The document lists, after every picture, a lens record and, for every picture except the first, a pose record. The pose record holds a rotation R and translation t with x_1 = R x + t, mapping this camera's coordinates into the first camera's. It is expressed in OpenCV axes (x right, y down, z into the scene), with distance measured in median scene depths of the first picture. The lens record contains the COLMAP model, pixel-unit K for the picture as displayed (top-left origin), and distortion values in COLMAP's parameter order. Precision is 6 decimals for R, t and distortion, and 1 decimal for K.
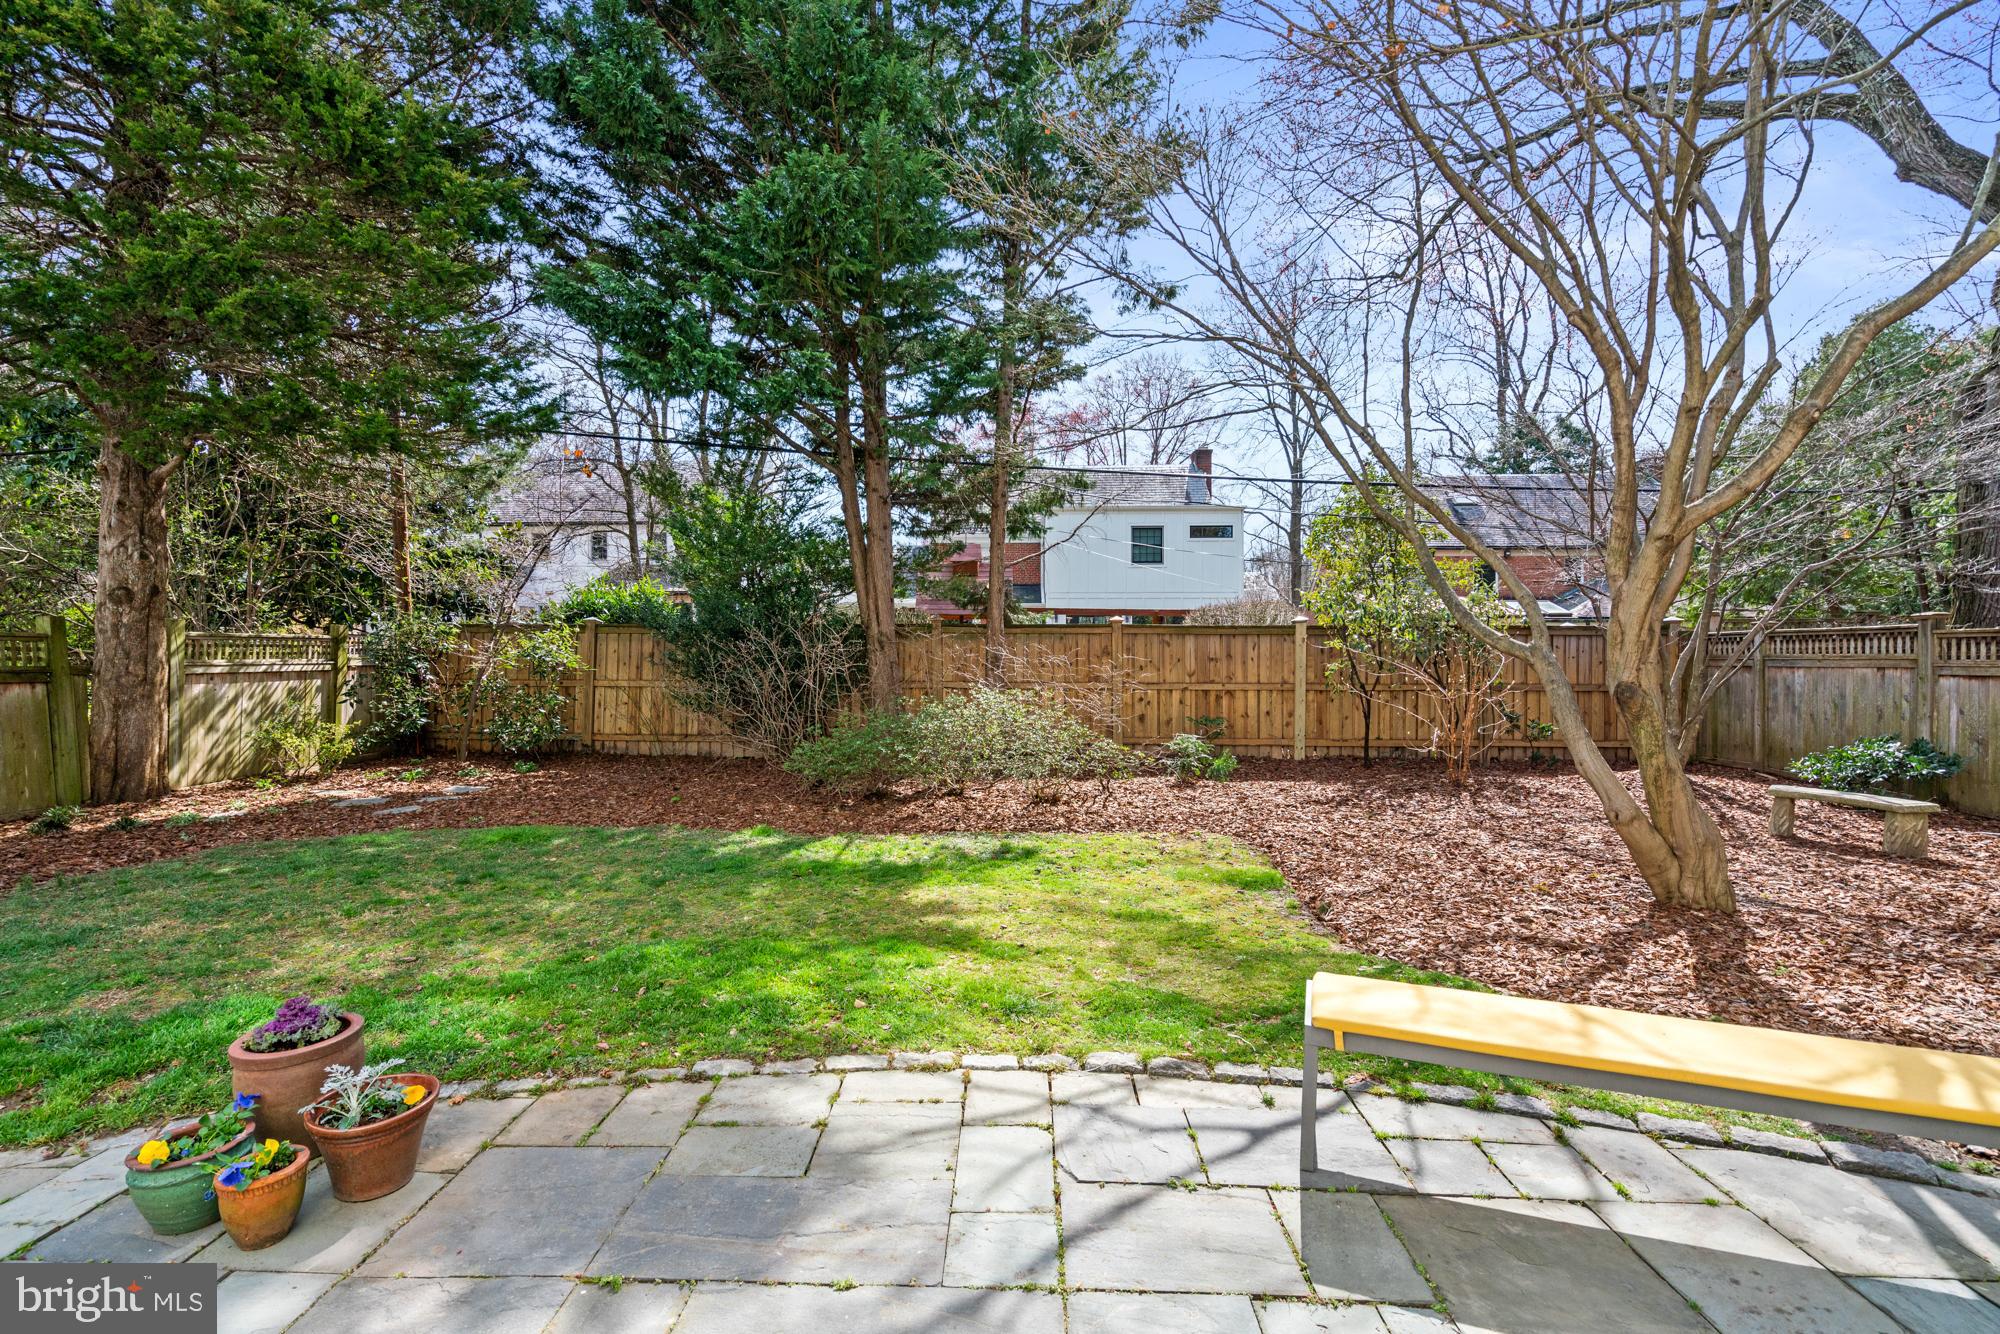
lens RADIAL K [[909.6, 0, 996.5], [0, 909.6, 674.7], [0, 0, 1]] dist [-0.005756, 0.001330]
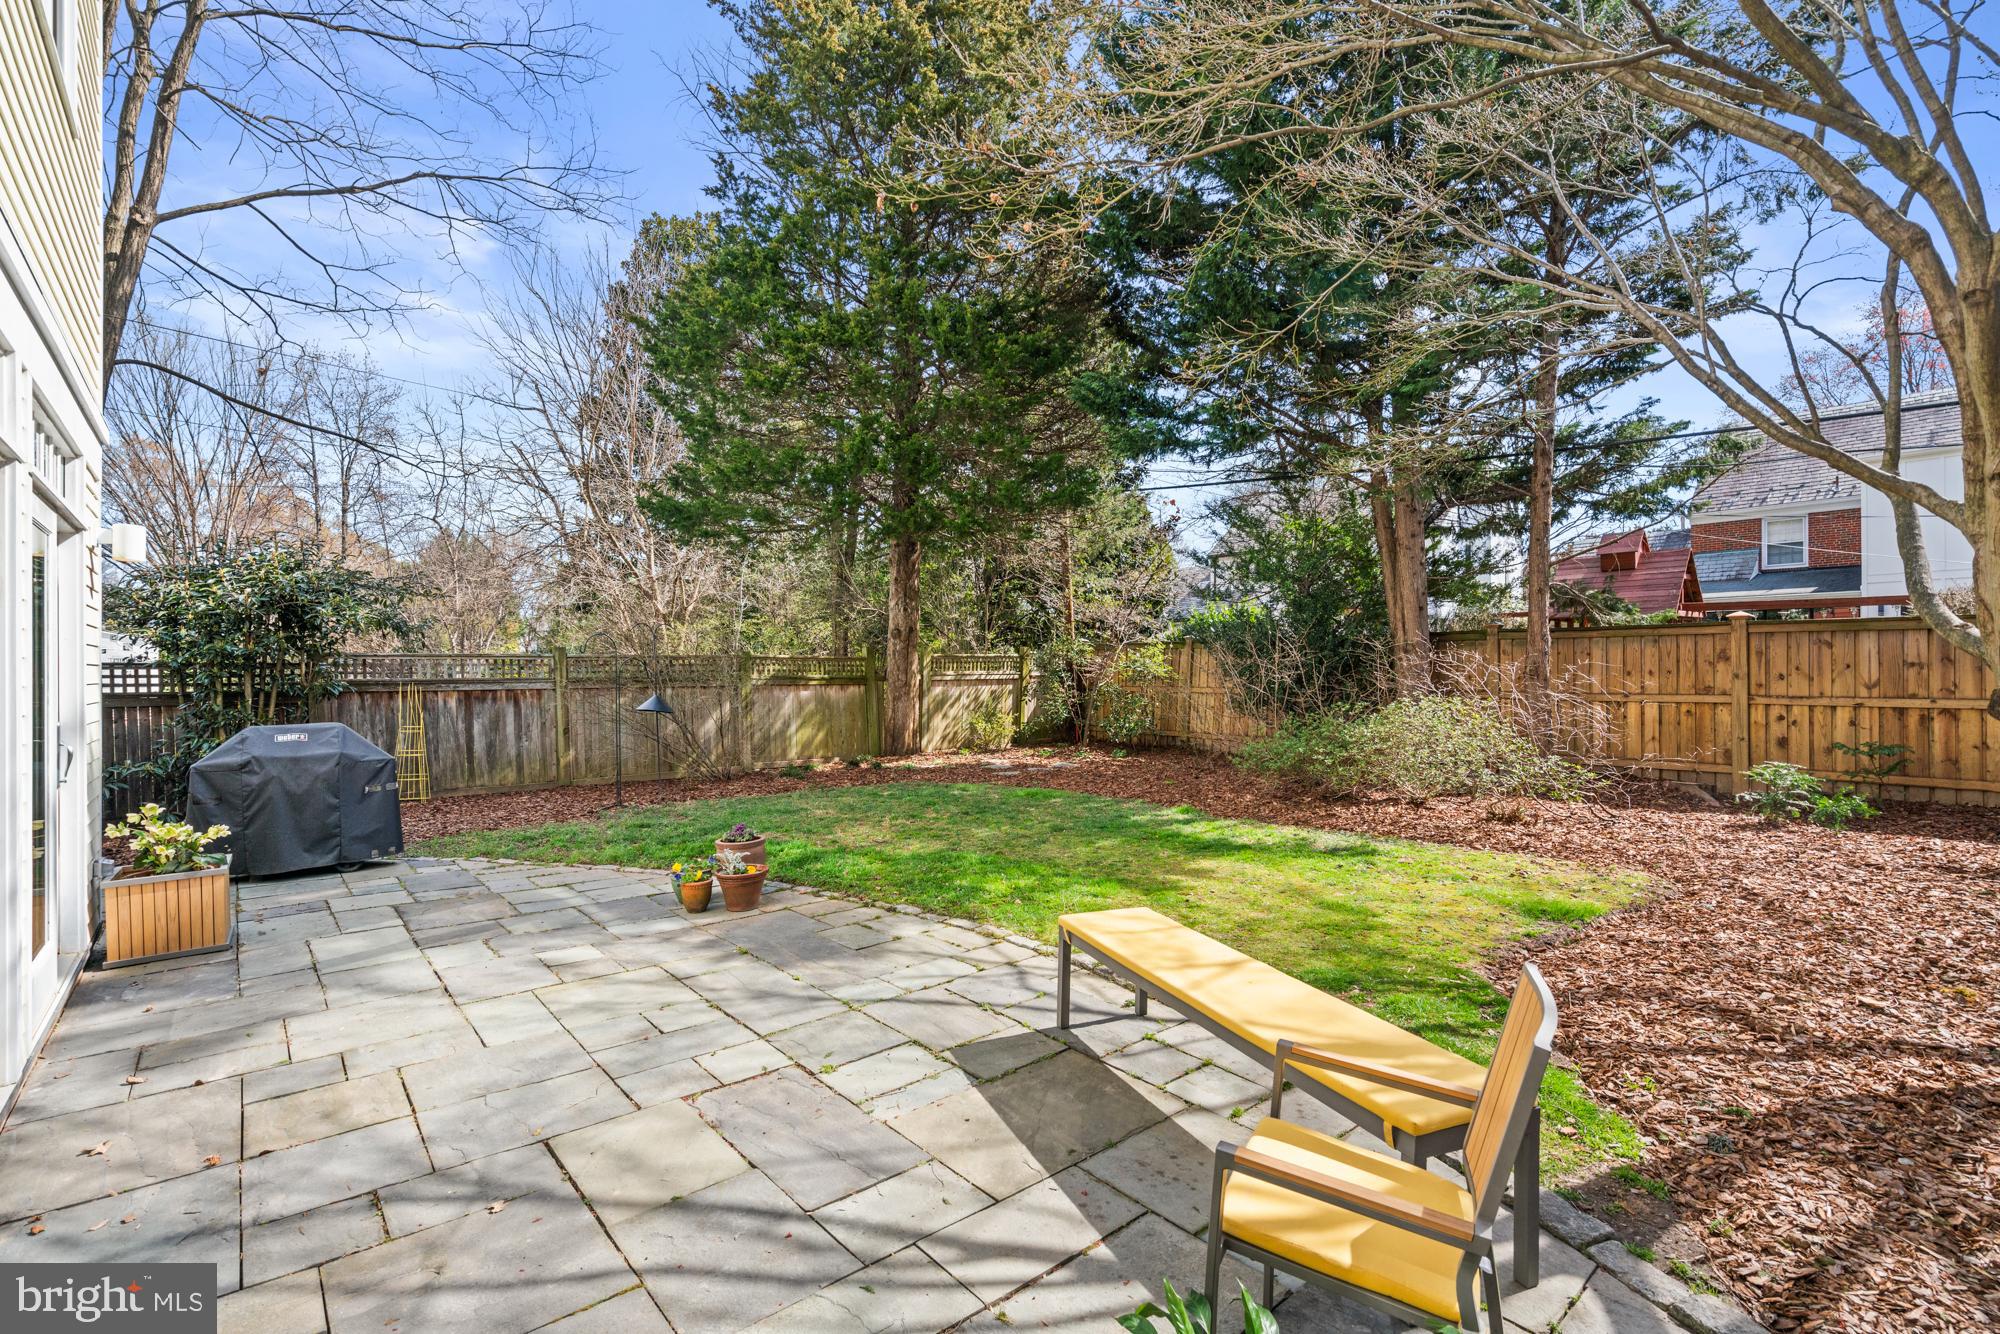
lens RADIAL K [[909.6, 0, 985.1], [0, 909.6, 671.4], [0, 0, 1]] dist [-0.005756, 0.001330]
pose [[0.665621, -0.005381, -0.746271, 0.686613], [-0.007509, 0.999875, -0.013906, 0.008475], [0.746253, 0.014860, 0.665497, -0.015302]]
